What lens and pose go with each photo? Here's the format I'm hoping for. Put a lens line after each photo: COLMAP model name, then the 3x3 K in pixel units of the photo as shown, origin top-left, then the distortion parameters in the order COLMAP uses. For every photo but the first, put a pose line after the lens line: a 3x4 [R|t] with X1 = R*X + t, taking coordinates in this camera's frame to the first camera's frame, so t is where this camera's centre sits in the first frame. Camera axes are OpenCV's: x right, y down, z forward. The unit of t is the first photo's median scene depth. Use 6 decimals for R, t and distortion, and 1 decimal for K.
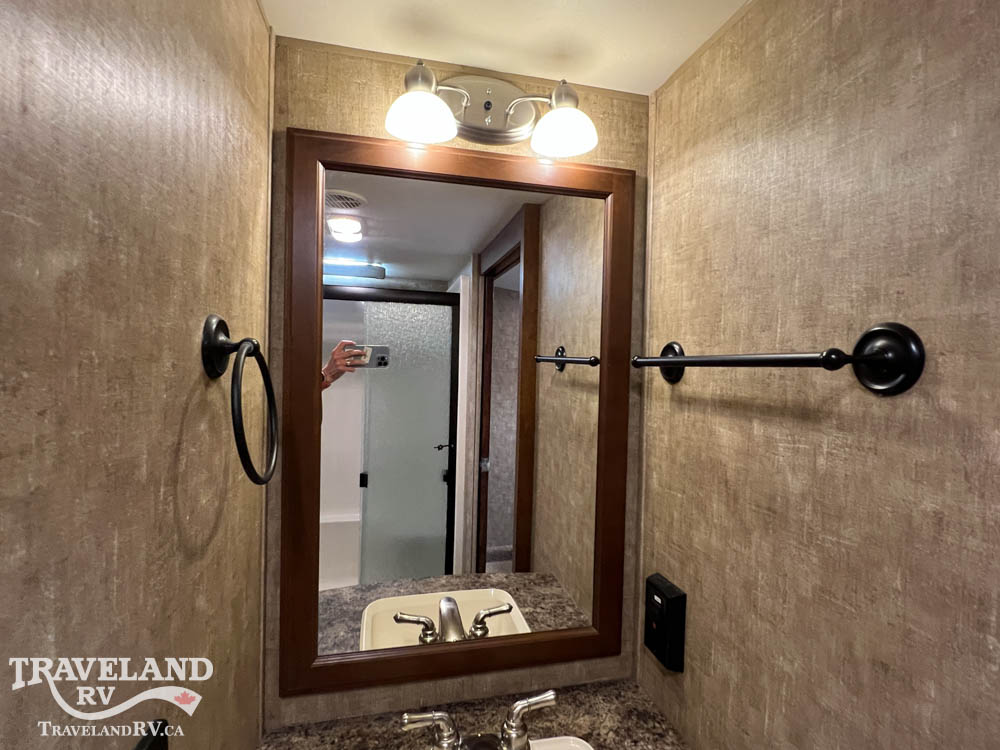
lens RADIAL K [[502.9, 0, 499.2], [0, 502.9, 375.1], [0, 0, 1]] dist [-0.003400, 0.001308]
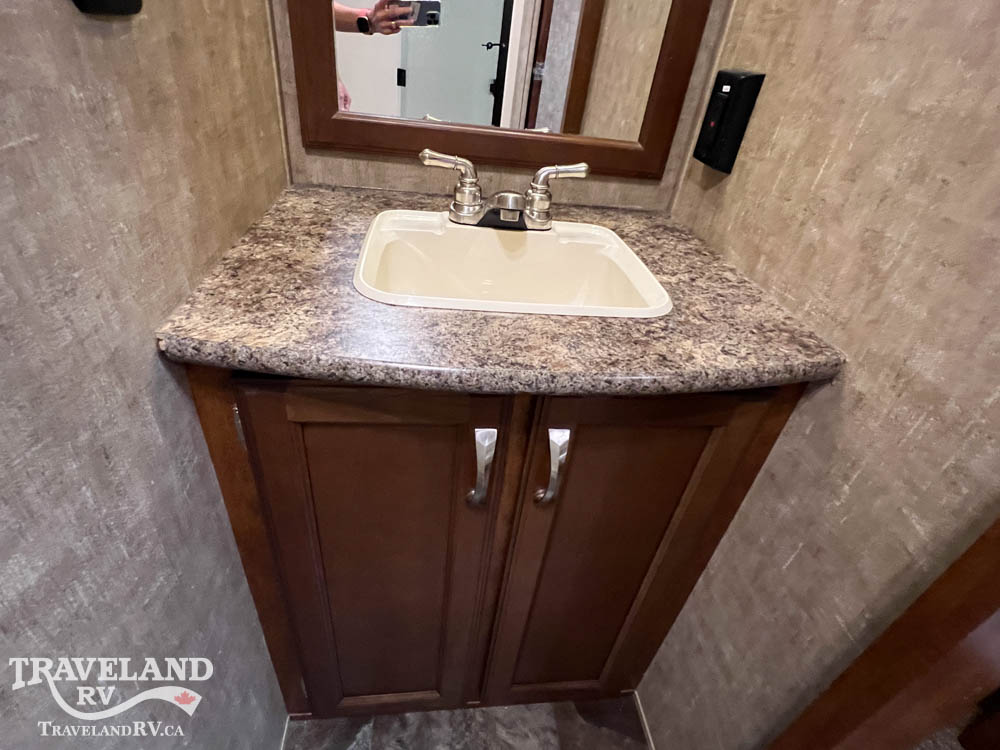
lens RADIAL K [[502.9, 0, 498.0], [0, 502.9, 372.3], [0, 0, 1]] dist [-0.003400, 0.001308]
pose [[0.989362, 0.135770, -0.052247, 0.045310], [-0.086758, 0.838954, 0.537242, 0.433407], [0.116774, -0.526994, 0.841808, -0.006378]]
